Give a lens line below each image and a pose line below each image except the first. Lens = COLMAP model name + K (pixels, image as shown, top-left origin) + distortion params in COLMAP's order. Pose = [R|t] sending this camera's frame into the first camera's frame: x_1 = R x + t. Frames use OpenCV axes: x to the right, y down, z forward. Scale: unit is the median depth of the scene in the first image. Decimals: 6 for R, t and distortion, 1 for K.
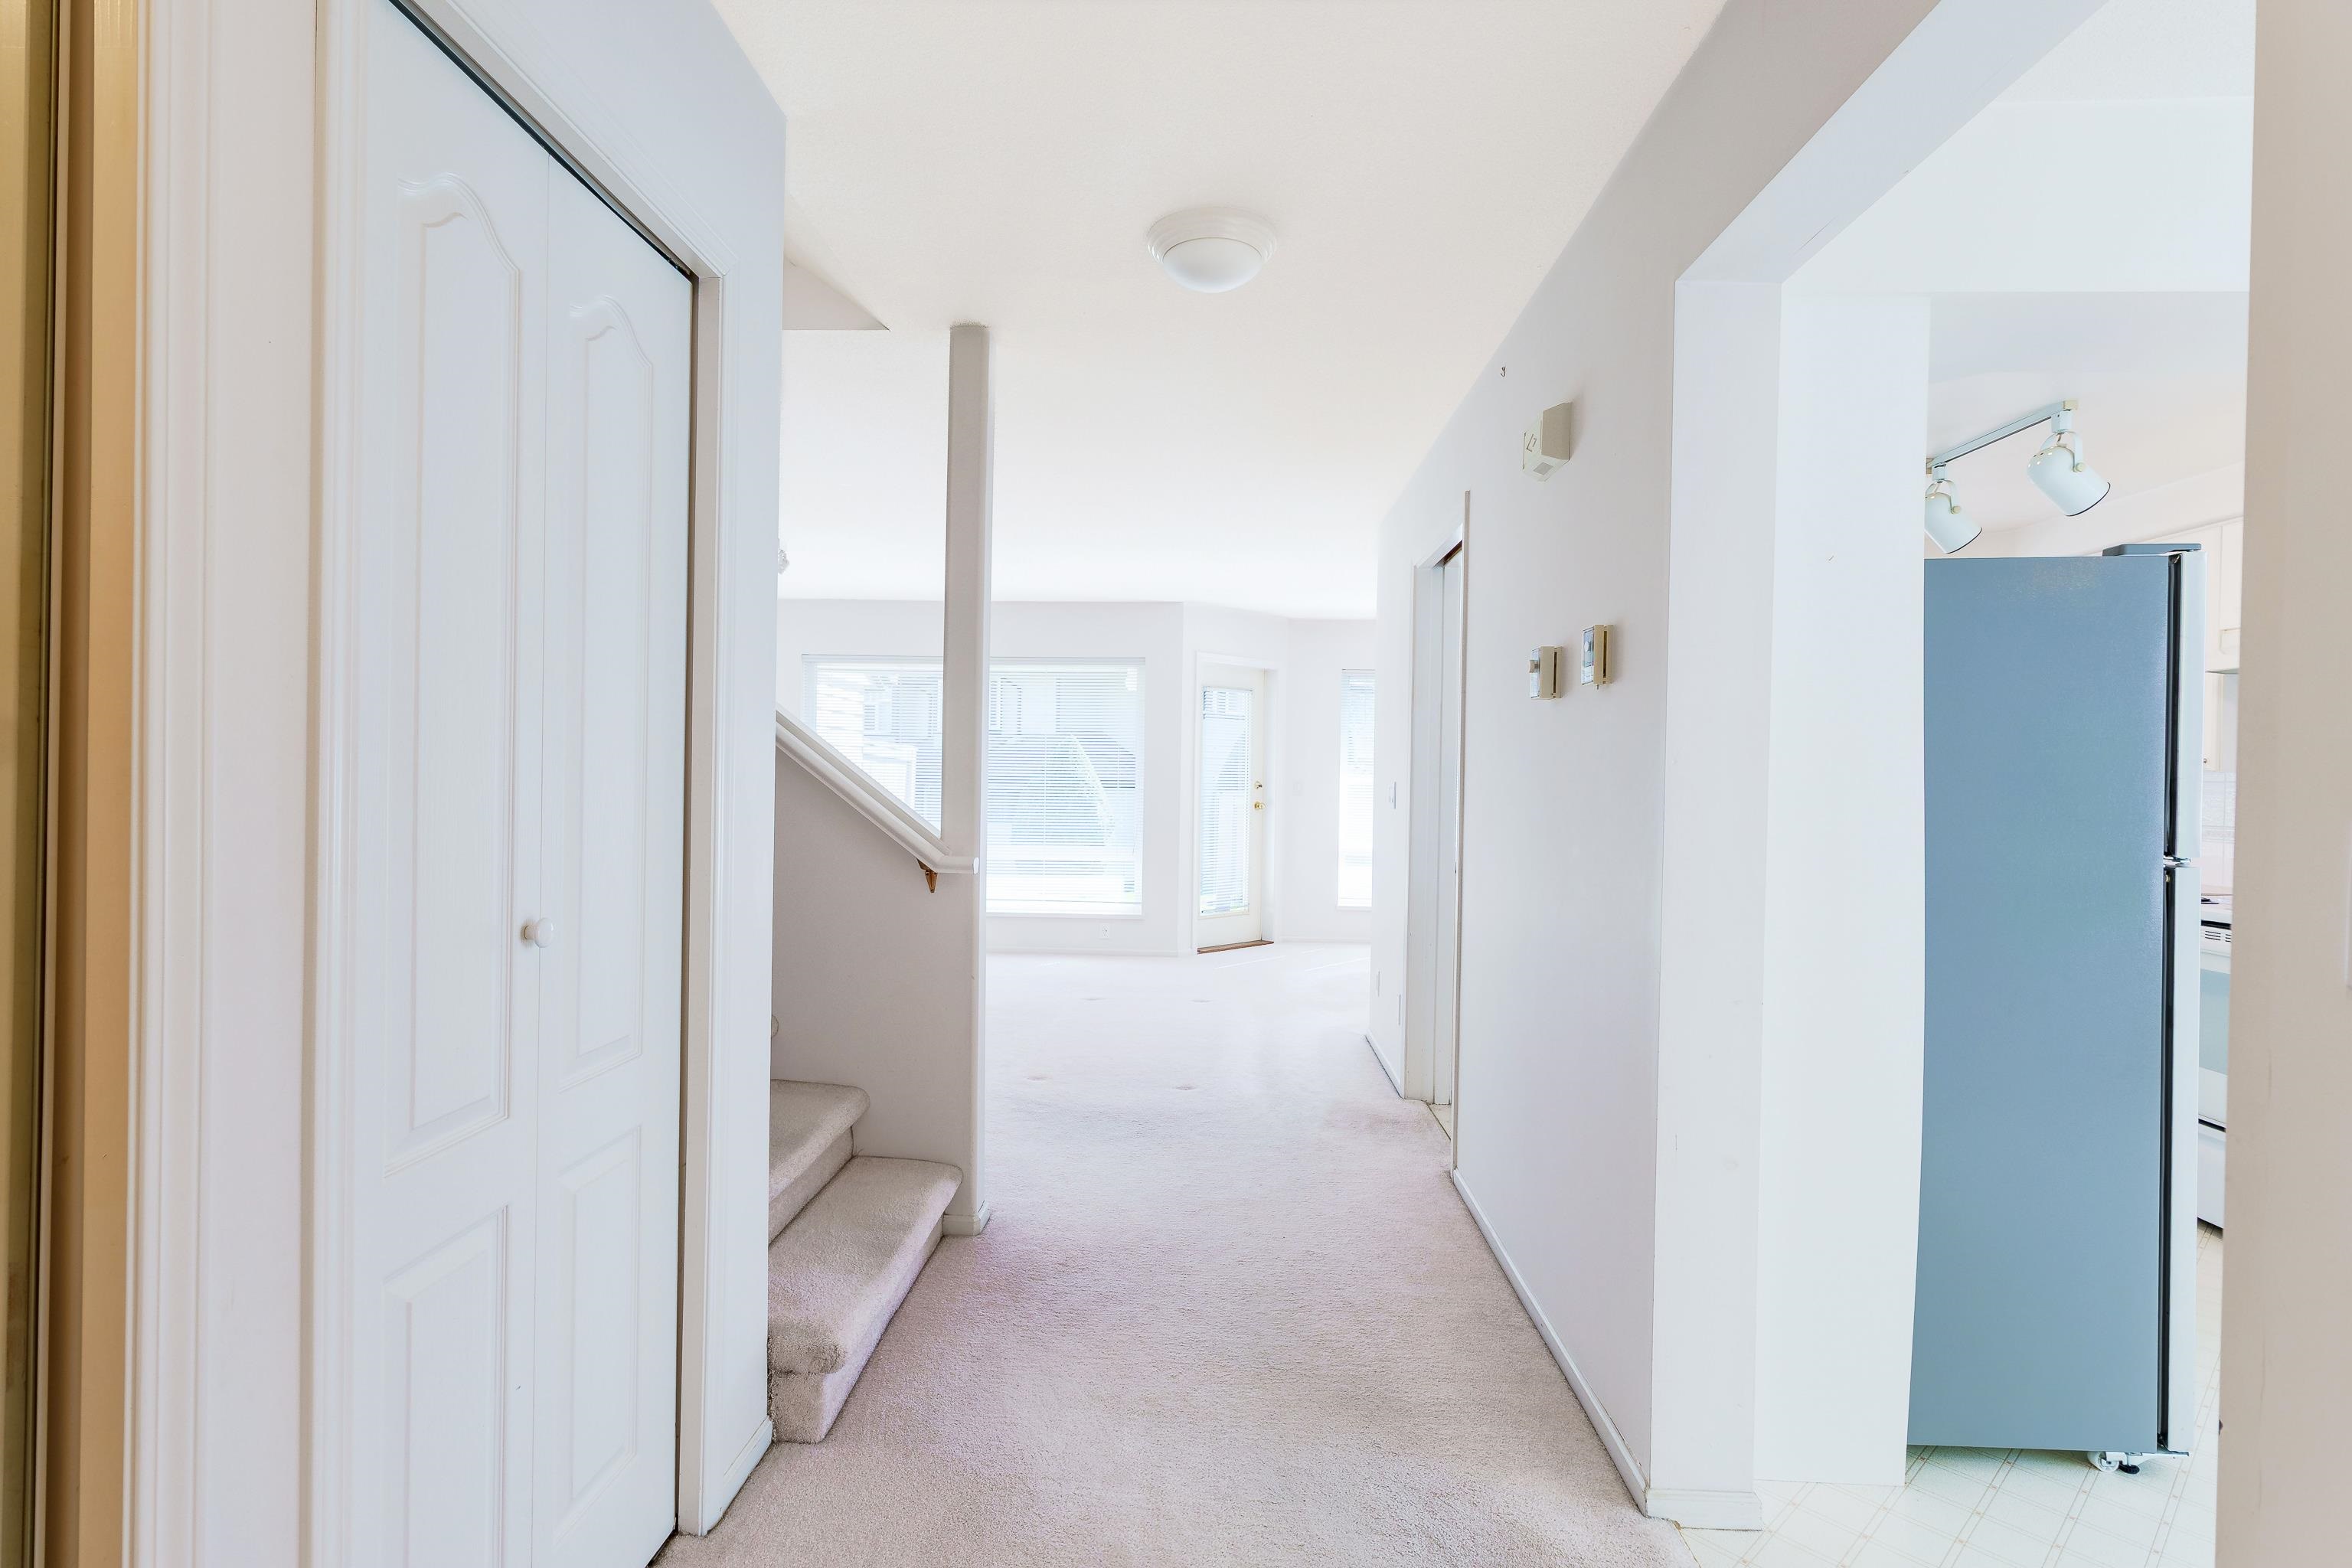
lens RADIAL K [[1092.8, 0, 1143.7], [0, 1092.8, 783.0], [0, 0, 1]] dist [0.001211, 0.000315]
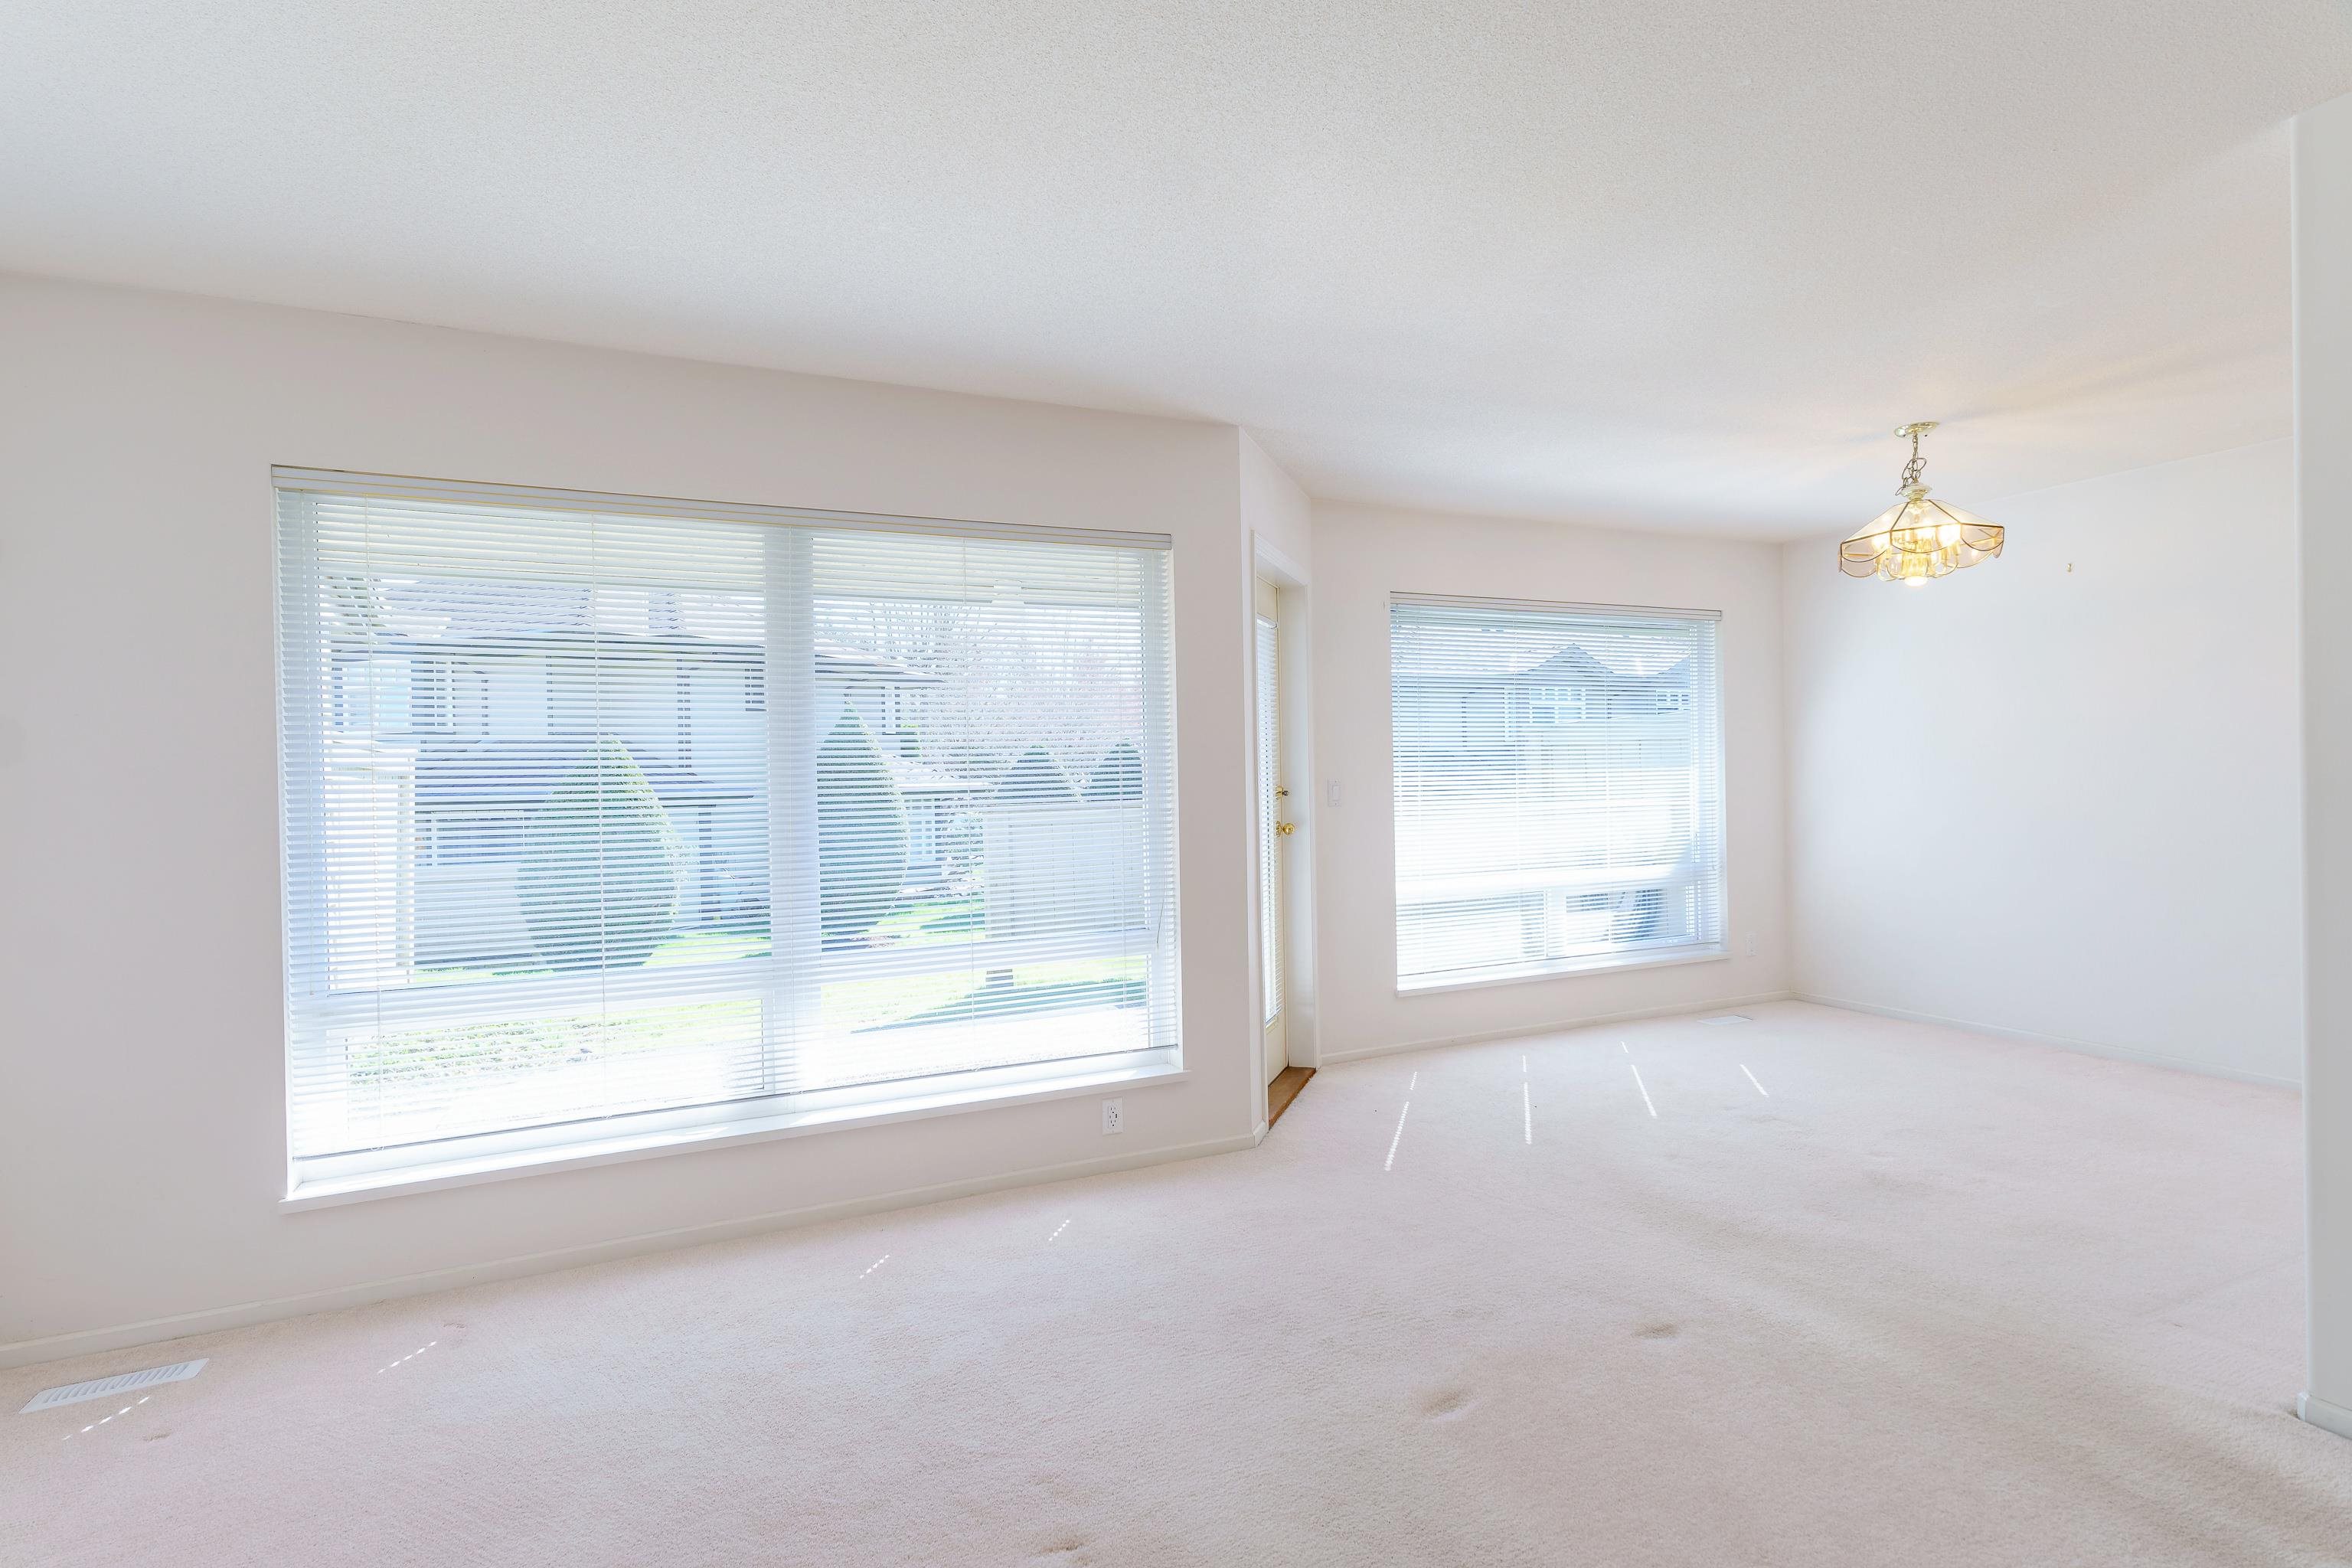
lens RADIAL K [[1092.8, 0, 1143.7], [0, 1092.8, 783.0], [0, 0, 1]] dist [0.001211, 0.000315]
pose [[0.886884, -0.031964, 0.460885, -0.213763], [0.034391, 0.999404, 0.003135, -0.006359], [-0.460711, 0.013070, 0.887454, 0.537344]]
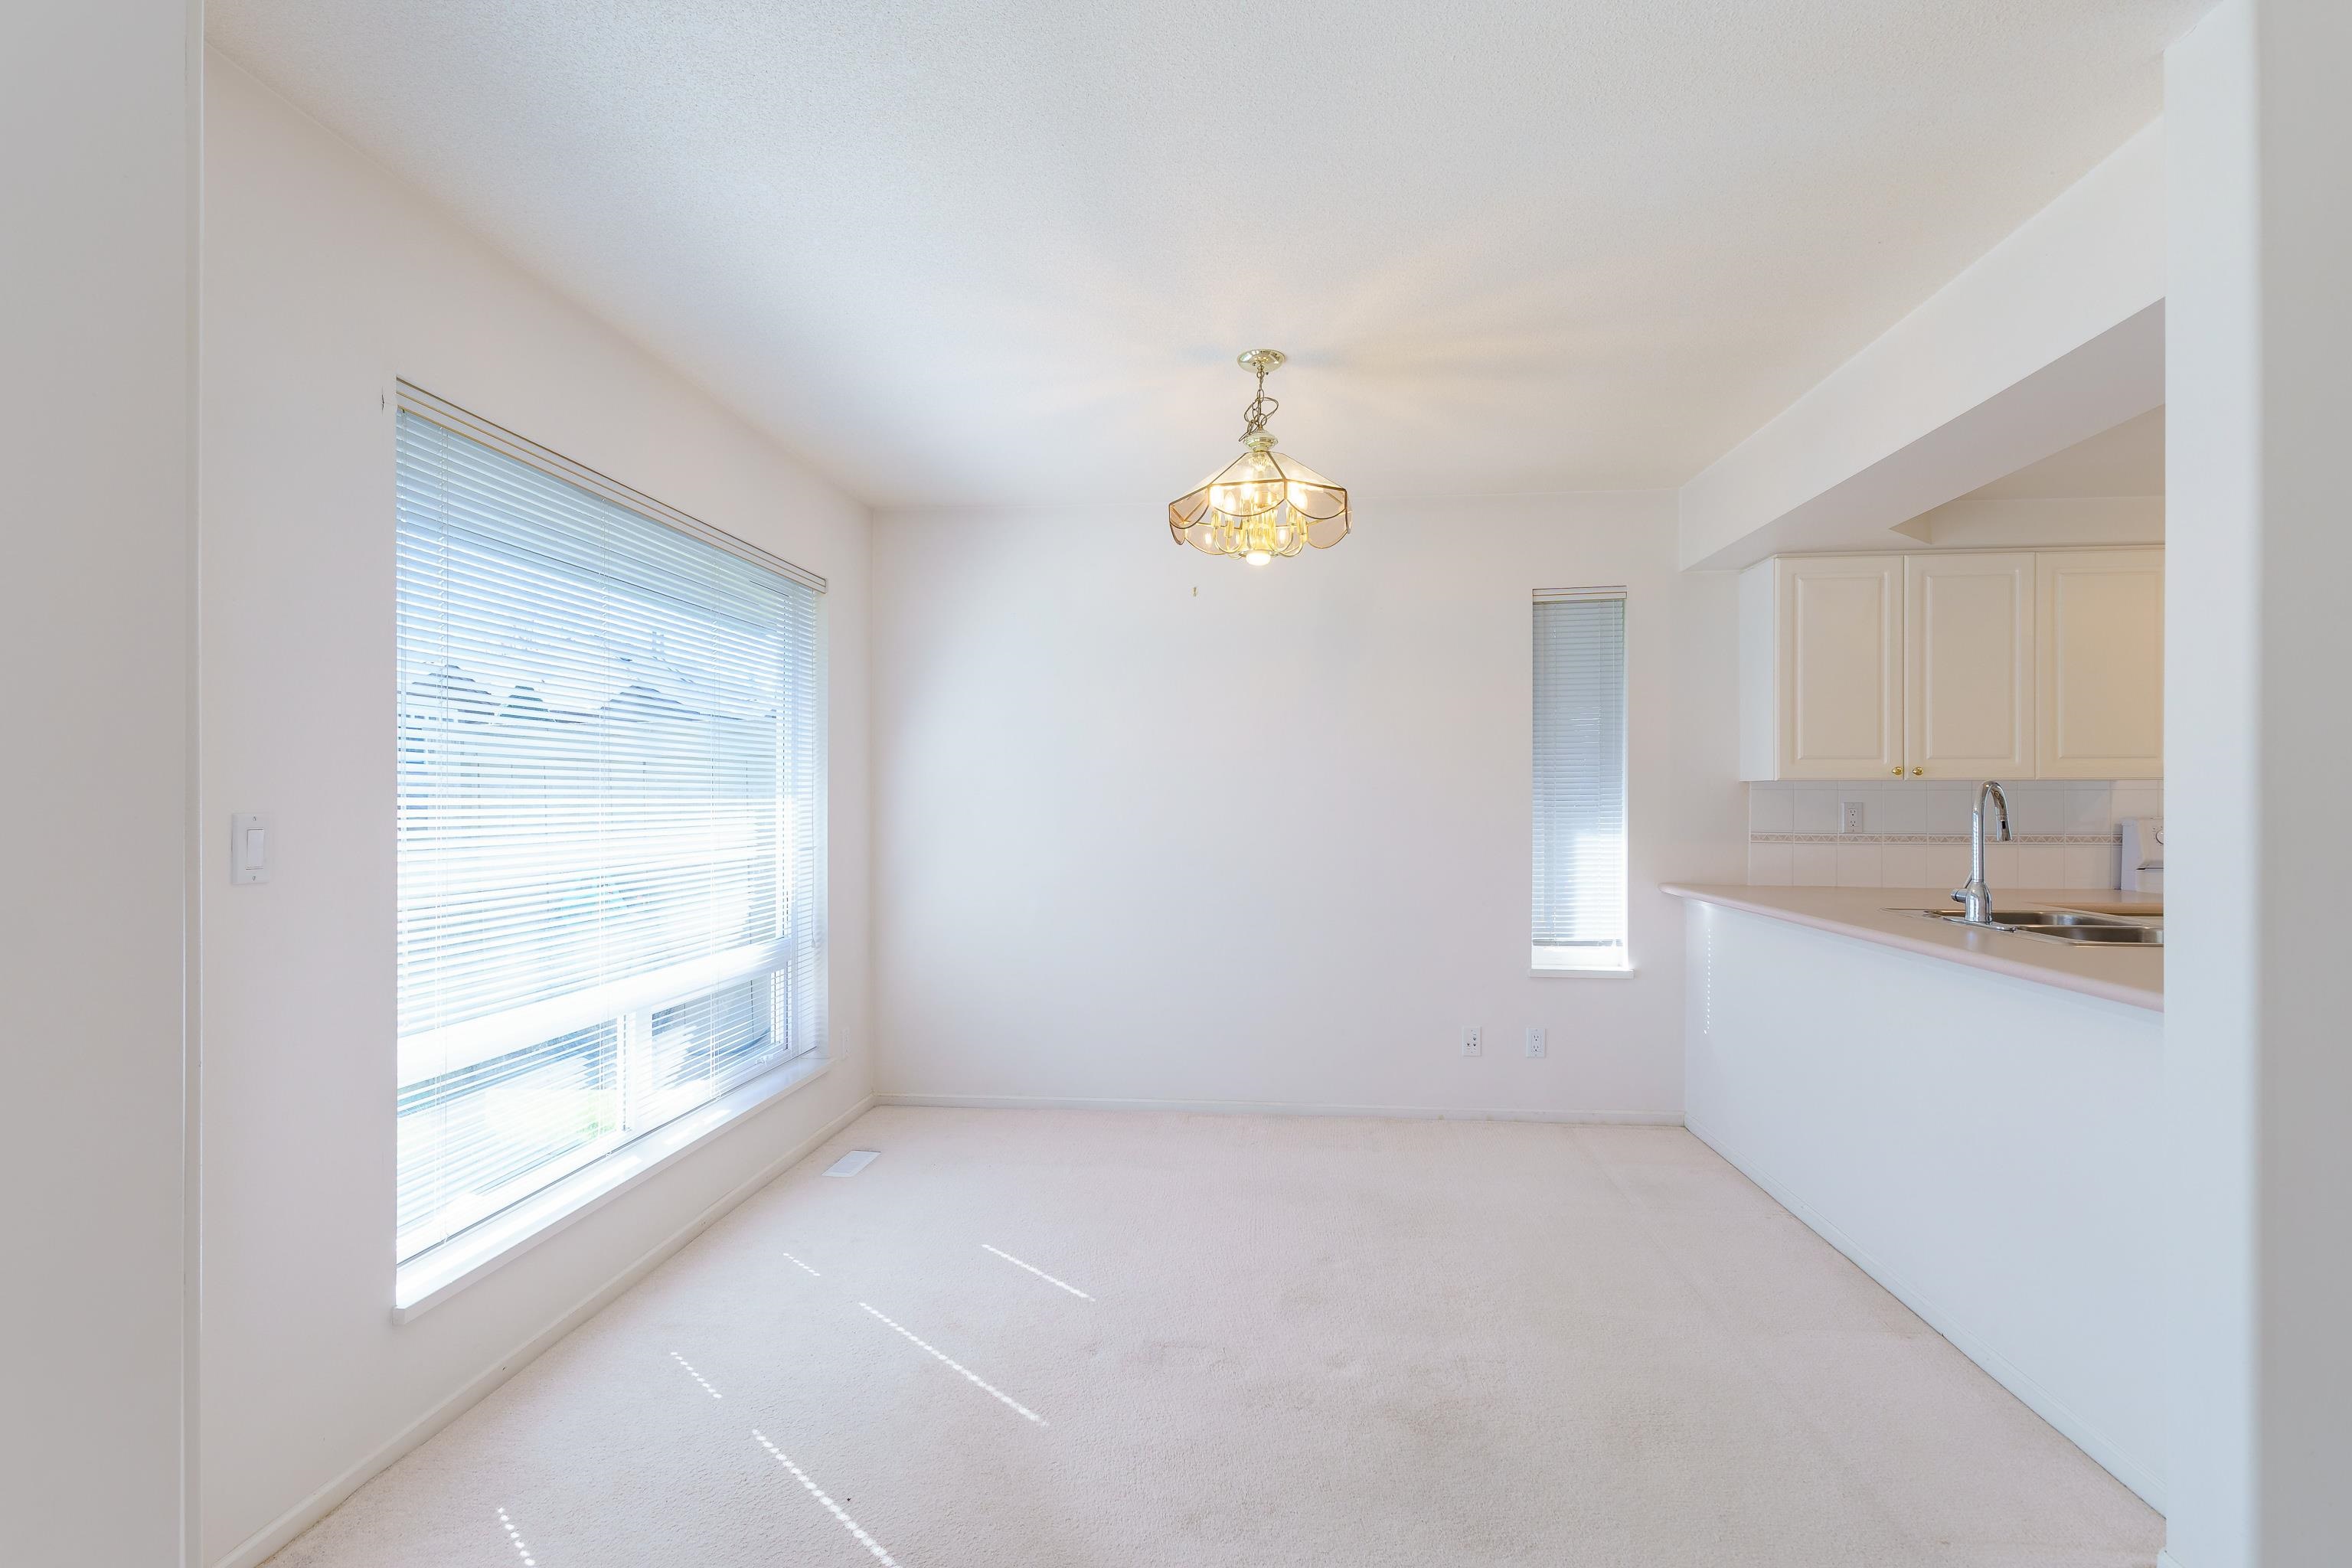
lens RADIAL K [[1168.7, 0, 1176.0], [0, 1168.7, 784.0], [0, 0, 1]] dist [-0.001460, -0.000454]
pose [[0.030469, -0.001183, 0.999535, -0.086418], [0.011667, 0.999932, 0.000828, -0.006993], [-0.999468, 0.011637, 0.030481, 0.809750]]
